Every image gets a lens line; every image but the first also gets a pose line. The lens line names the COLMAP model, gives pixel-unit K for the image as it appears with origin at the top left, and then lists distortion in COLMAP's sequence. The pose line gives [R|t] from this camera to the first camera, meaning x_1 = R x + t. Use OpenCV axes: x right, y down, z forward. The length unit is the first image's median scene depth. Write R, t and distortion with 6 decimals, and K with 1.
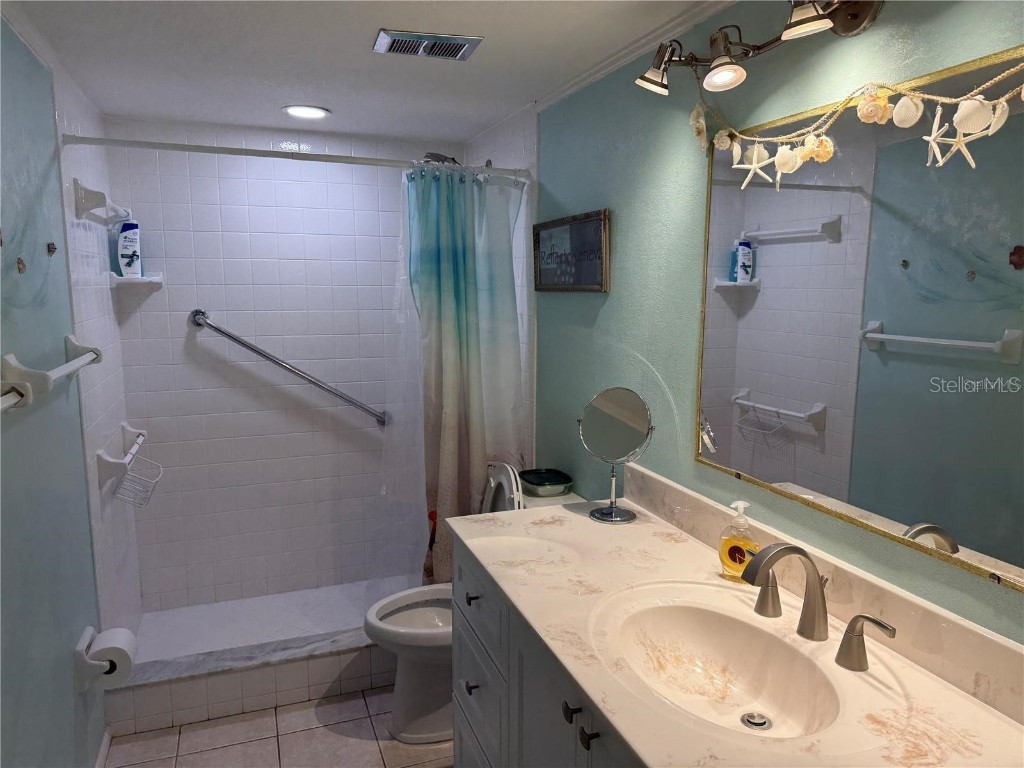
lens RADIAL K [[711.9, 0, 510.5], [0, 711.9, 383.0], [0, 0, 1]] dist [0.056114, -0.078771]
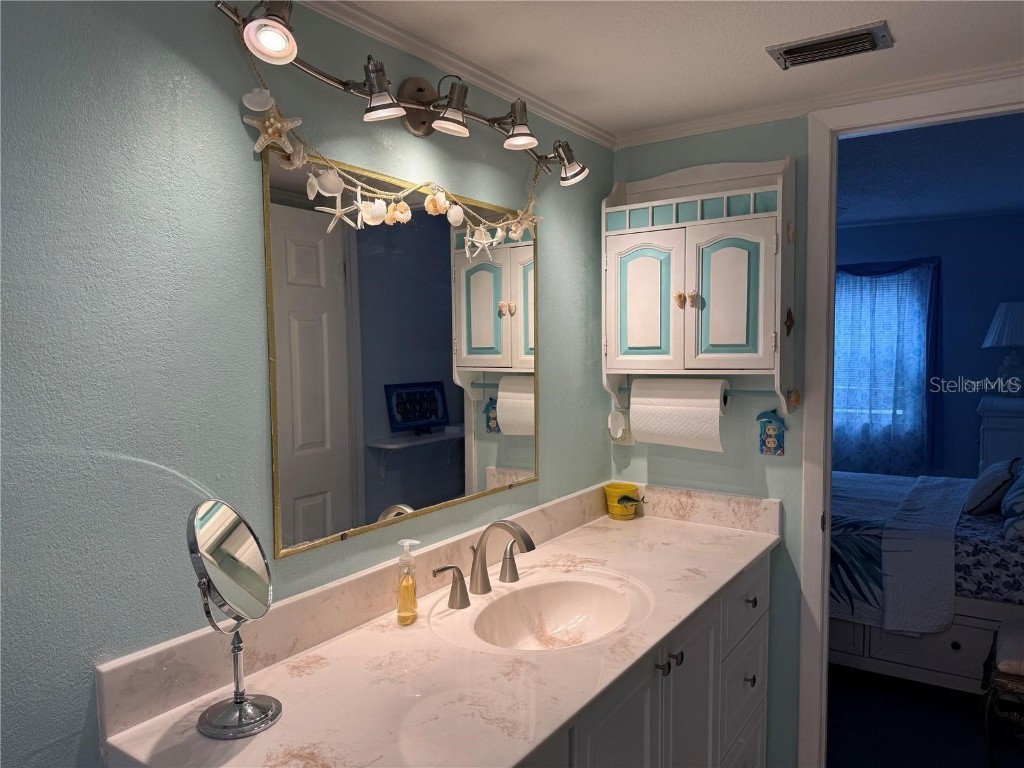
lens RADIAL K [[711.9, 0, 510.4], [0, 711.9, 387.9], [0, 0, 1]] dist [0.056114, -0.078771]
pose [[-0.587089, -0.046059, 0.808211, -0.584104], [0.117027, 0.983064, 0.141033, -0.175619], [-0.801019, 0.177381, -0.571756, 1.448153]]
